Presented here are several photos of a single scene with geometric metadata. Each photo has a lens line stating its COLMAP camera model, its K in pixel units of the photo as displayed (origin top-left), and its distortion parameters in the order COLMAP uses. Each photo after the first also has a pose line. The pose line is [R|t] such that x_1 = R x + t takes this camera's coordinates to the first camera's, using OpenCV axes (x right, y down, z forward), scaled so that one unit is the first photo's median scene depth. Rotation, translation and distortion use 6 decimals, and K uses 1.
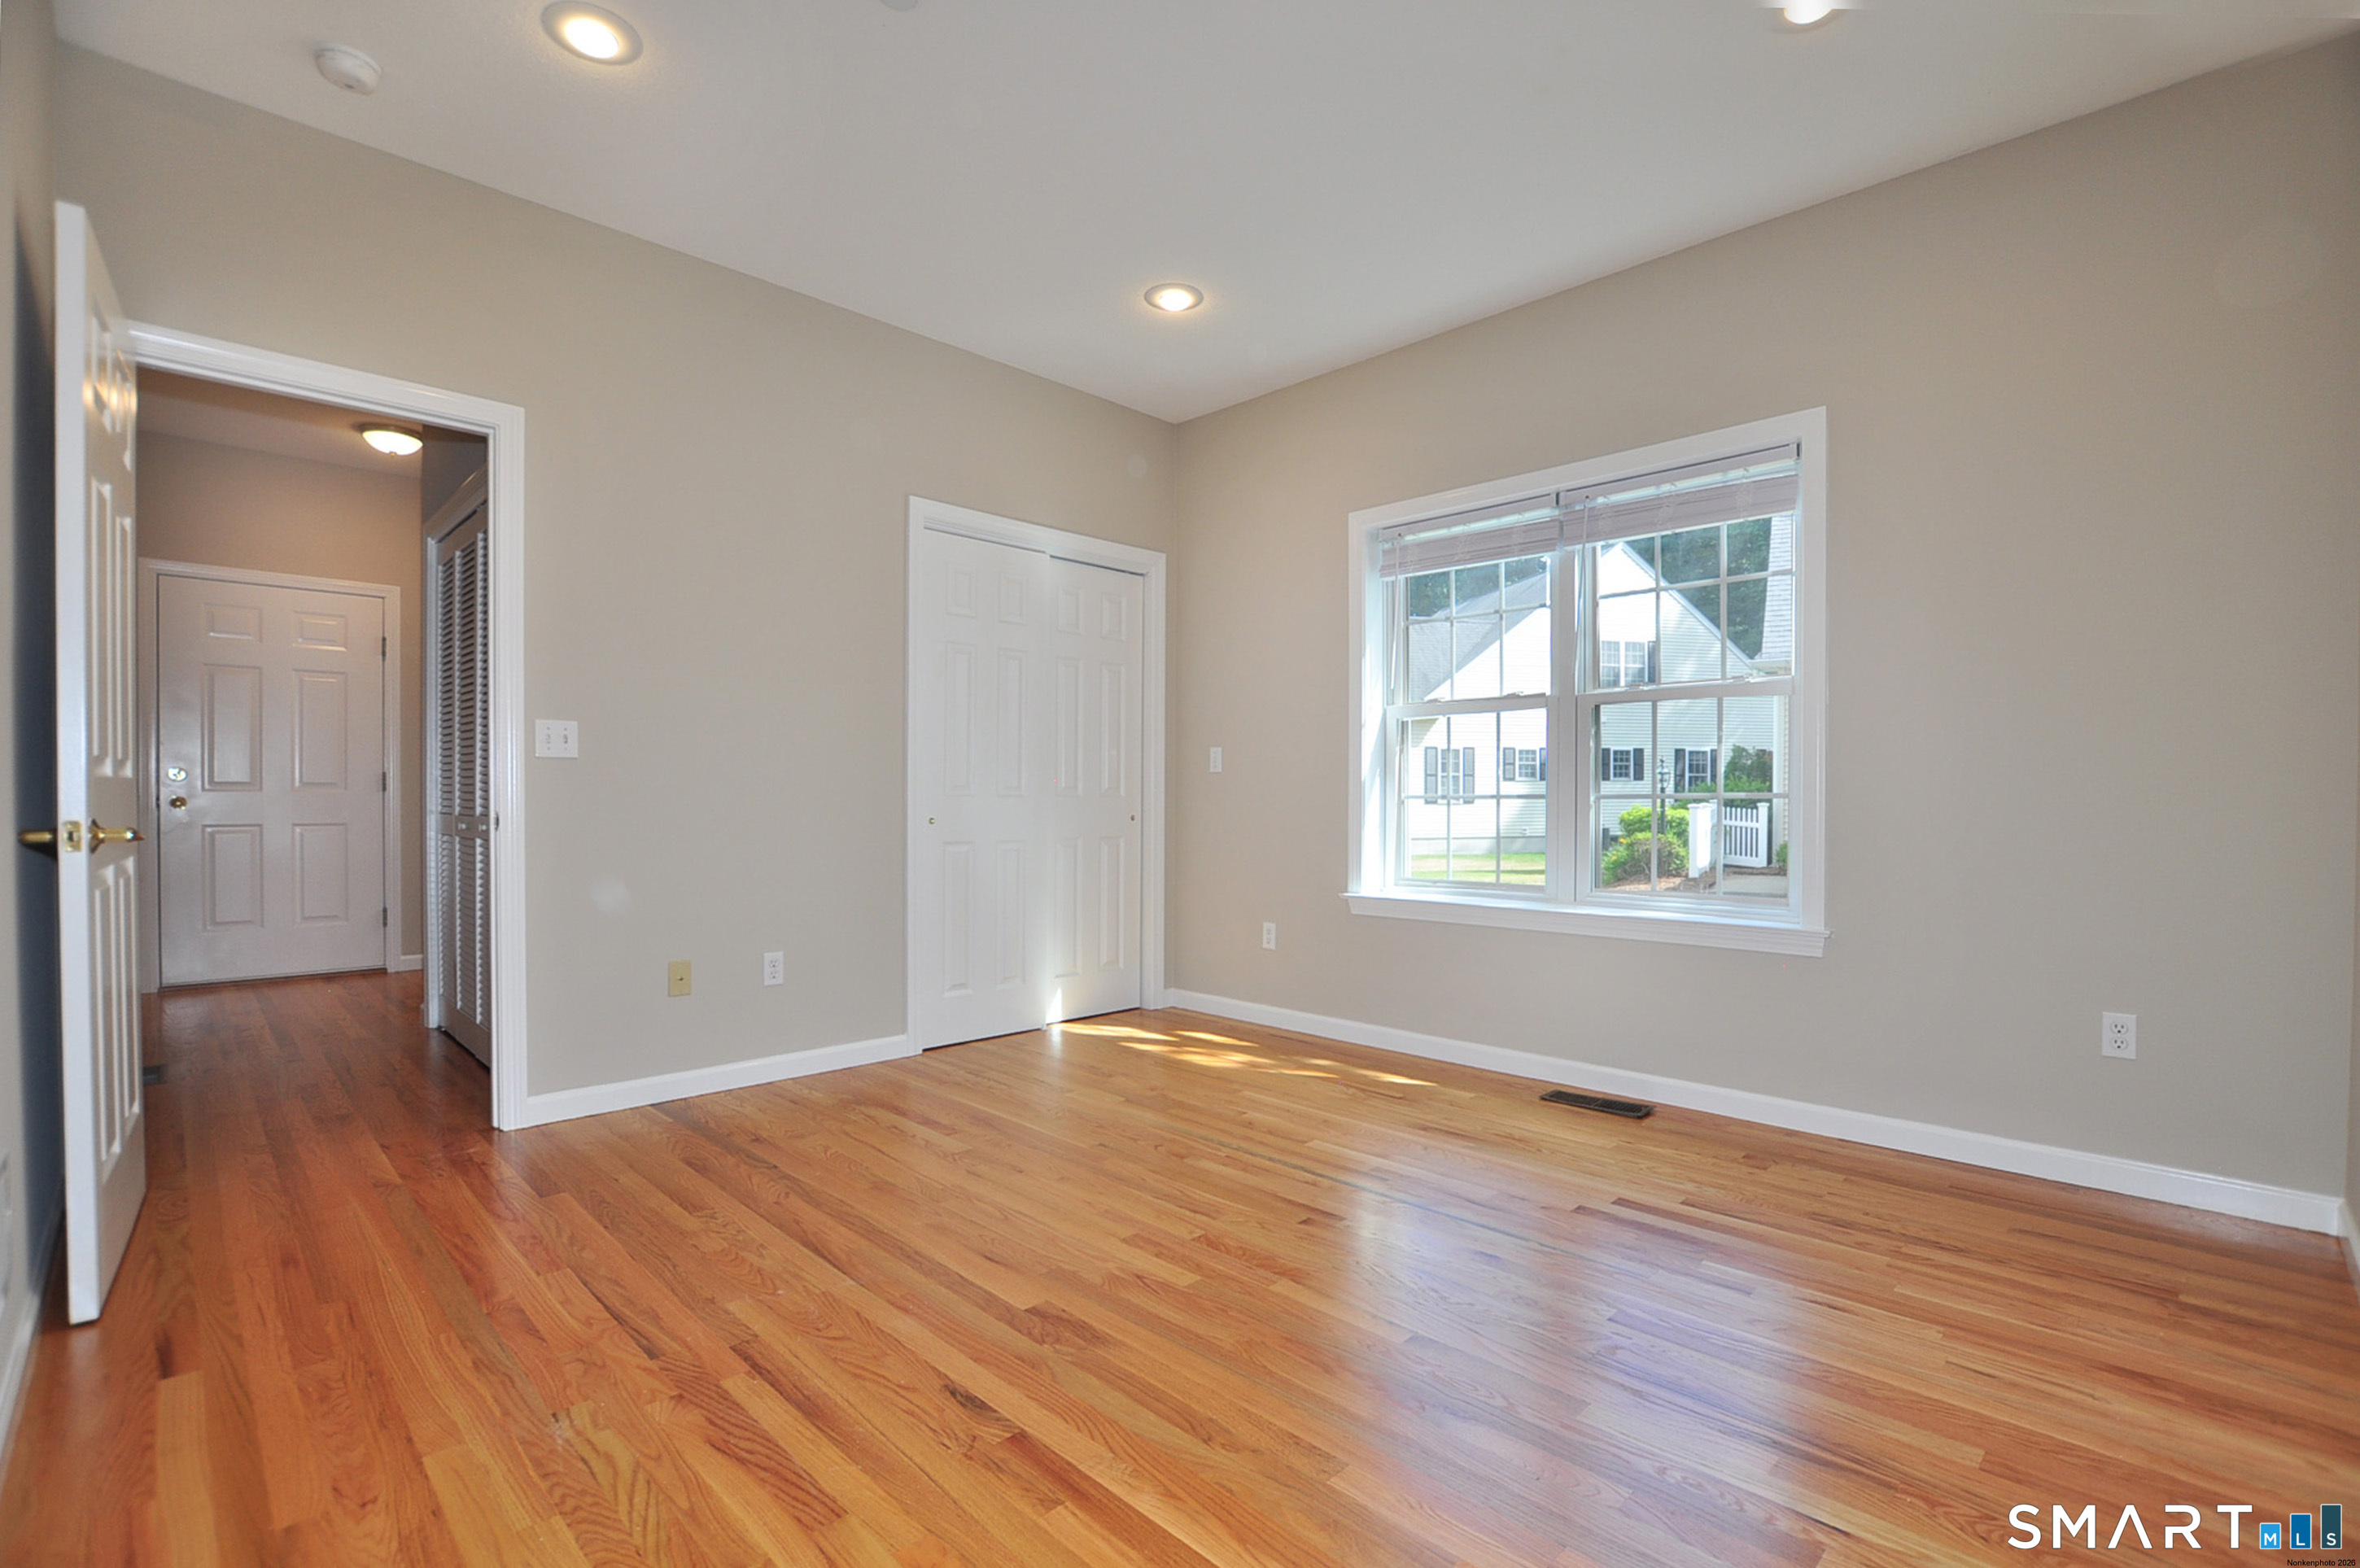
lens RADIAL K [[1029.5, 0, 1184.2], [0, 1029.5, 799.3], [0, 0, 1]] dist [-0.026361, 0.000330]
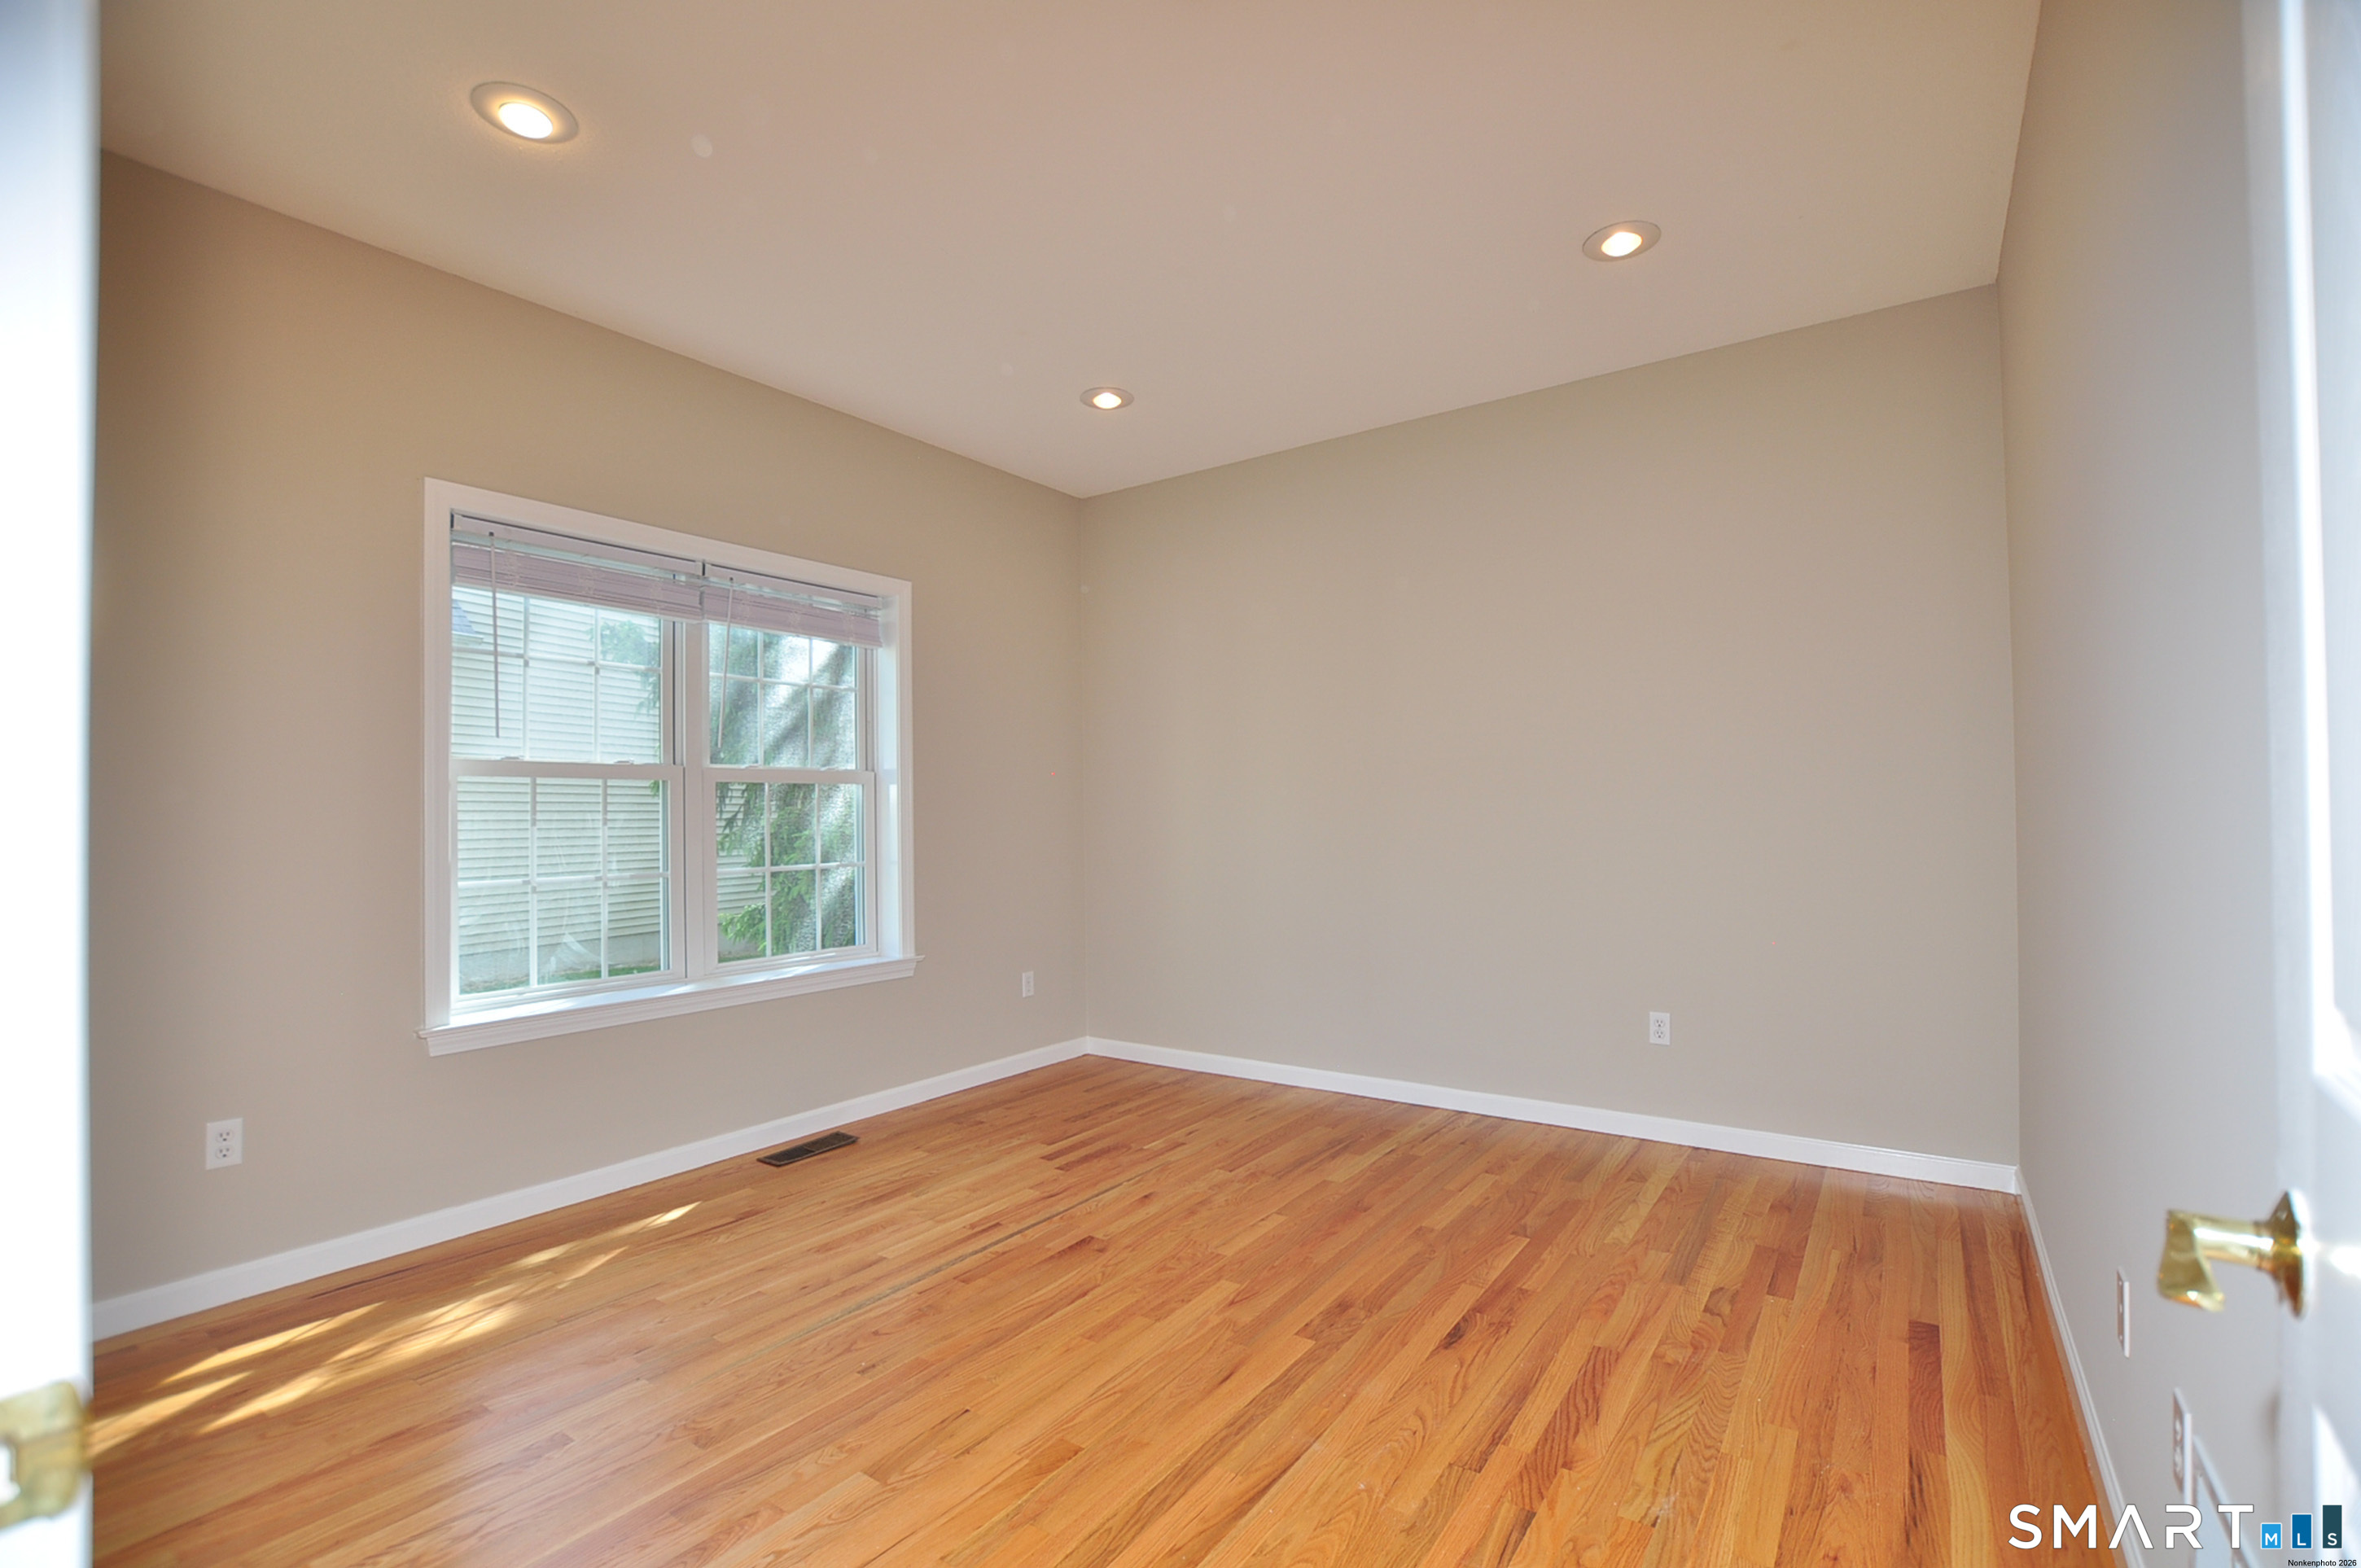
lens RADIAL K [[1030.0, 0, 1184.7], [0, 1030.0, 799.3], [0, 0, 1]] dist [-0.026361, 0.000330]
pose [[-0.159107, 0.015392, 0.987141, -1.043243], [0.012668, 0.999828, -0.013548, -0.079808], [-0.987180, 0.010350, -0.159275, 1.077895]]
